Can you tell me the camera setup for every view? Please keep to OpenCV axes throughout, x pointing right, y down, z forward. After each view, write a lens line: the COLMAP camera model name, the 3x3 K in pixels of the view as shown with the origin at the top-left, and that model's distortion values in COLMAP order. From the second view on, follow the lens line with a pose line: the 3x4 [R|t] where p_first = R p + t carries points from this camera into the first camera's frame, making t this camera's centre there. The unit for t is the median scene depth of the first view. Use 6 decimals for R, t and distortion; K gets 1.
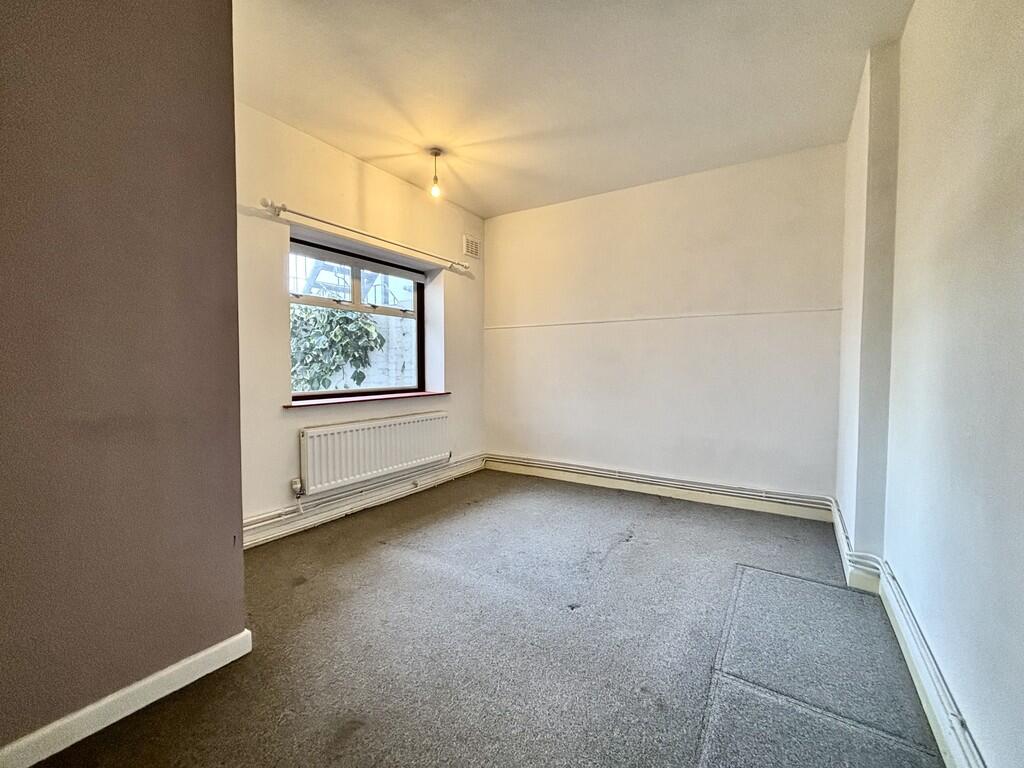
lens RADIAL K [[410.1, 0, 505.5], [0, 410.1, 382.8], [0, 0, 1]] dist [-0.000461, -0.000264]
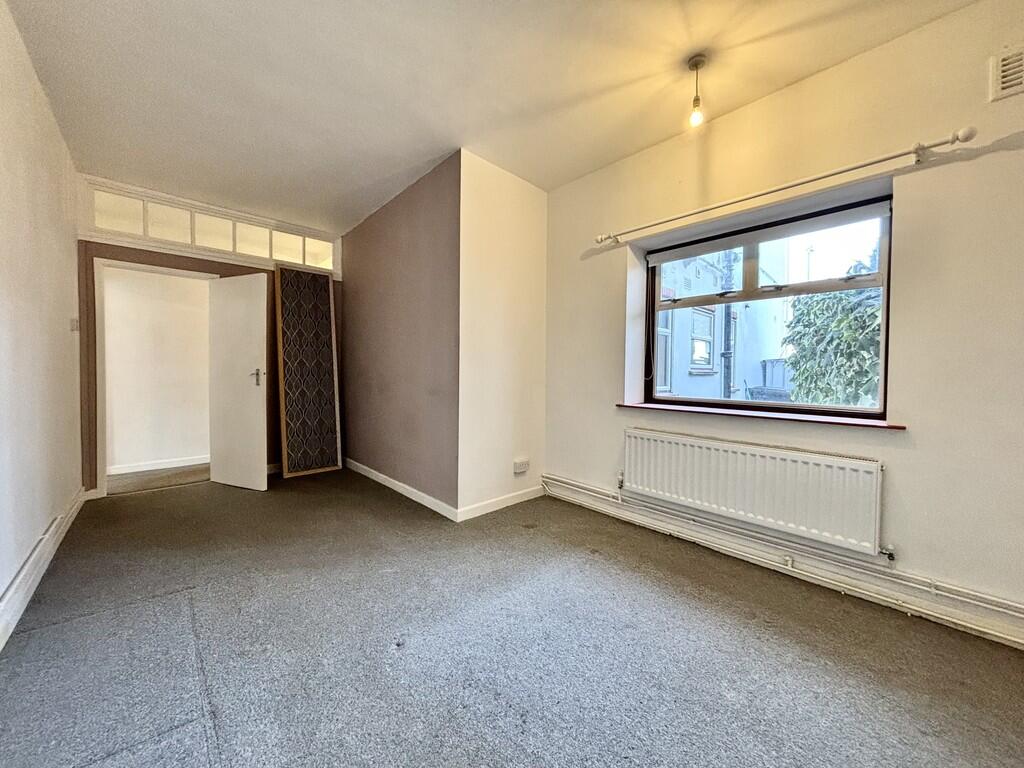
lens RADIAL K [[410.1, 0, 510.2], [0, 410.1, 382.5], [0, 0, 1]] dist [-0.000461, -0.000264]
pose [[-0.254239, 0.026781, -0.966771, 0.562765], [-0.047781, 0.998048, 0.040212, -0.032953], [0.965961, 0.056417, -0.252463, 0.854560]]
